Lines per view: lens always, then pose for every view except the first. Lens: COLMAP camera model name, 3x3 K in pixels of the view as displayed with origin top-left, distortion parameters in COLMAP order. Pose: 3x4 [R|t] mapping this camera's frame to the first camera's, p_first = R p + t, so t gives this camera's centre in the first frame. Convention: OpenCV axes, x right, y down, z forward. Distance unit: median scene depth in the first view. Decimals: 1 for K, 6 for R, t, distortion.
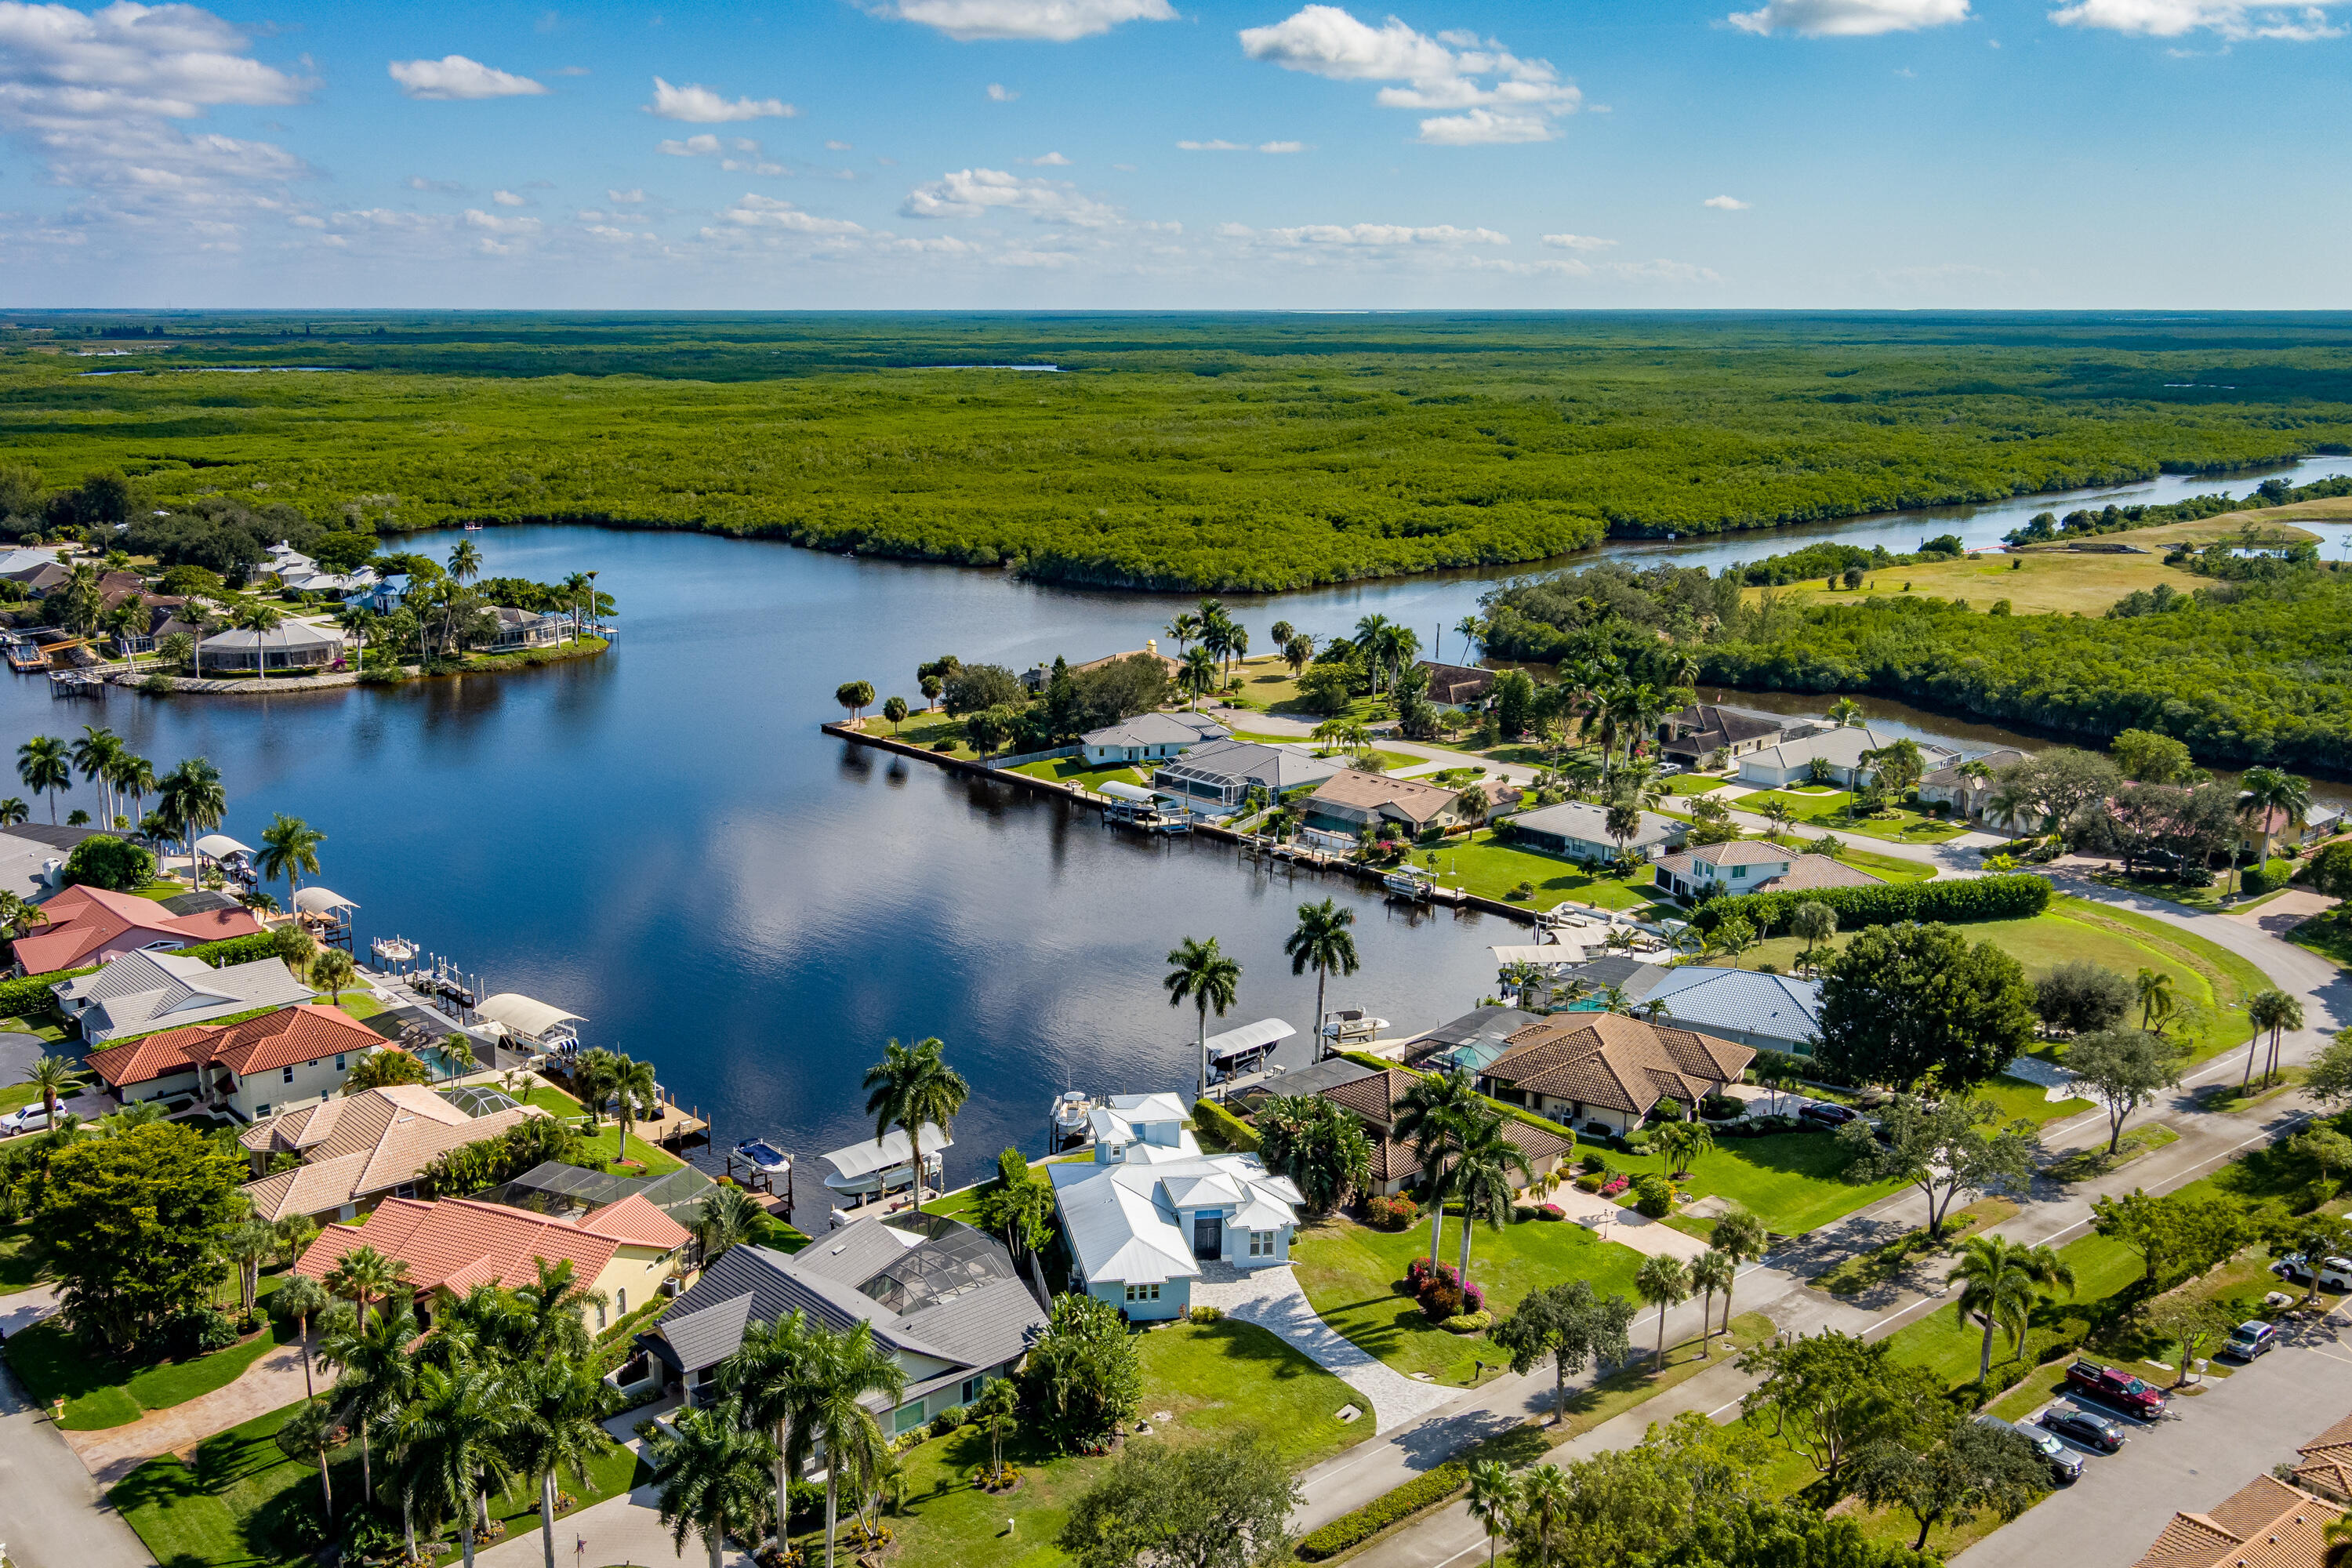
lens RADIAL K [[2125.5, 0, 1114.8], [0, 2125.5, 843.9], [0, 0, 1]] dist [0.025141, -0.025446]
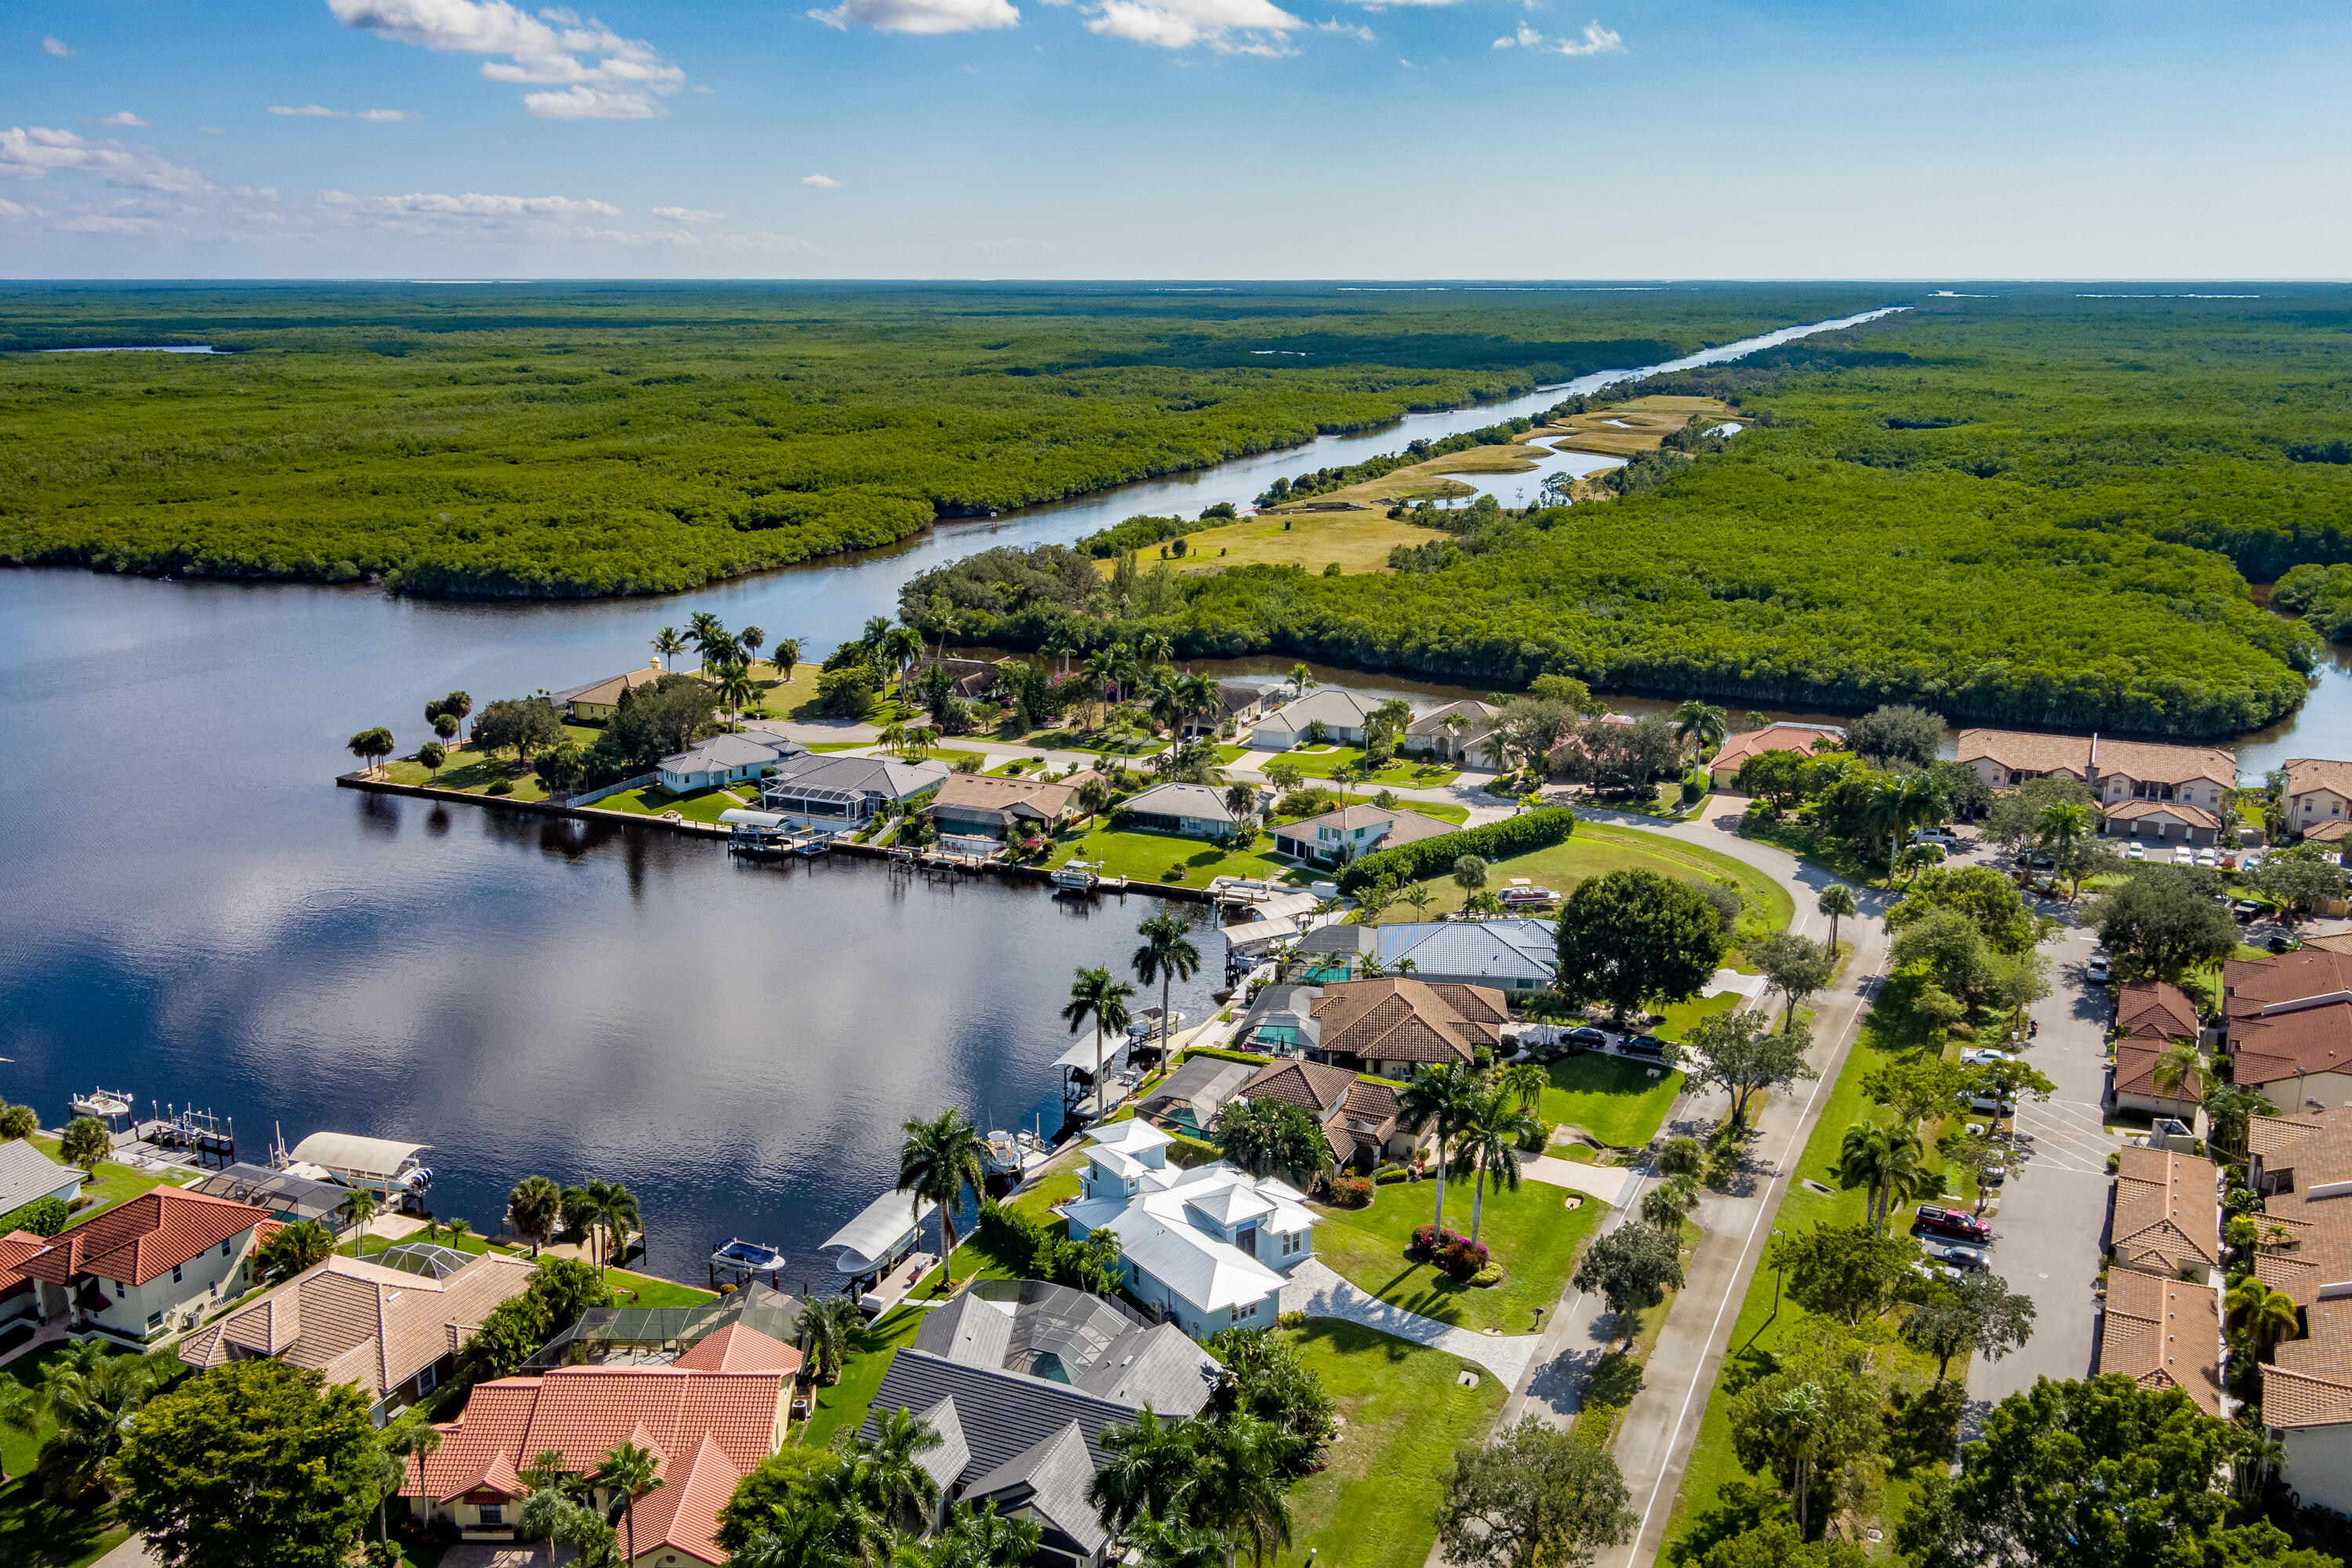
lens RADIAL K [[2011.4, 0, 1207.5], [0, 2011.4, 783.7], [0, 0, 1]] dist [0.026742, -0.038867]
pose [[0.899419, -0.105208, 0.424237, -0.203805], [0.105364, 0.994164, 0.023165, -0.040152], [-0.424198, 0.023864, 0.905255, 0.038842]]
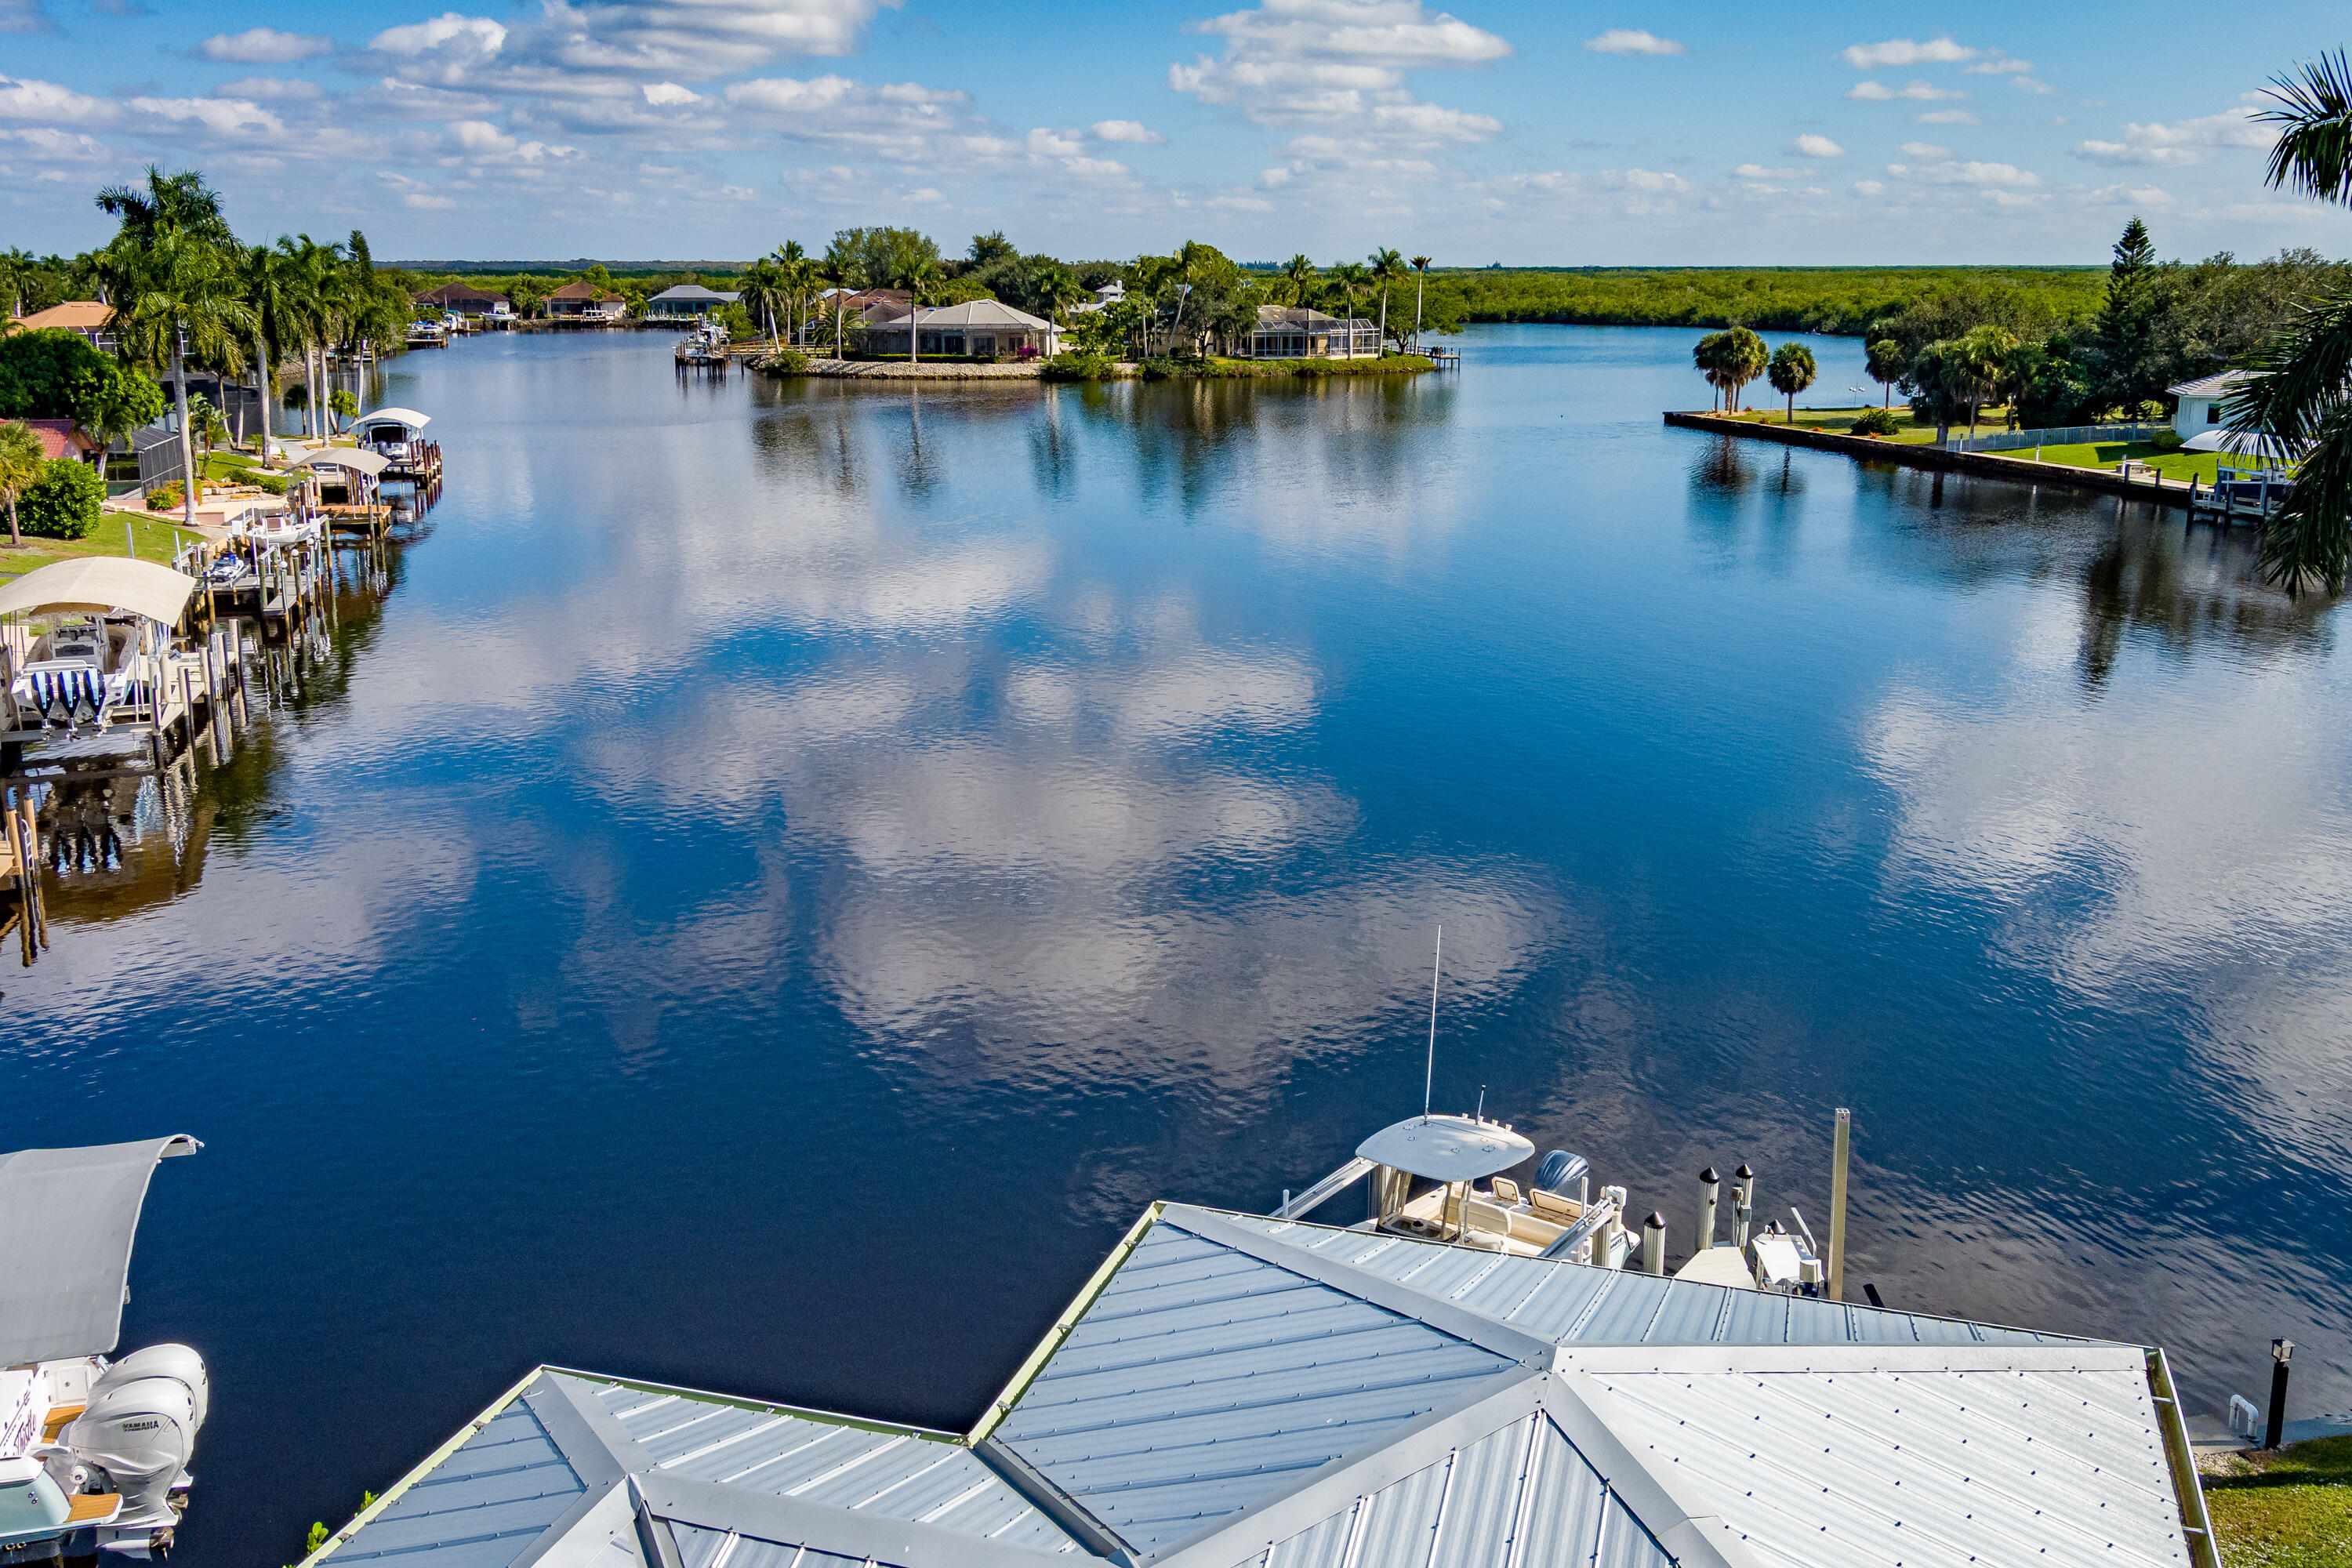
lens RADIAL K [[2122.8, 0, 1158.1], [0, 2122.8, 747.3], [0, 0, 1]] dist [0.048739, -0.068251]
pose [[0.878602, 0.091267, -0.468752, 0.017983], [-0.107574, 0.994164, -0.008064, 0.059739], [0.465280, 0.057510, 0.883293, 0.538237]]
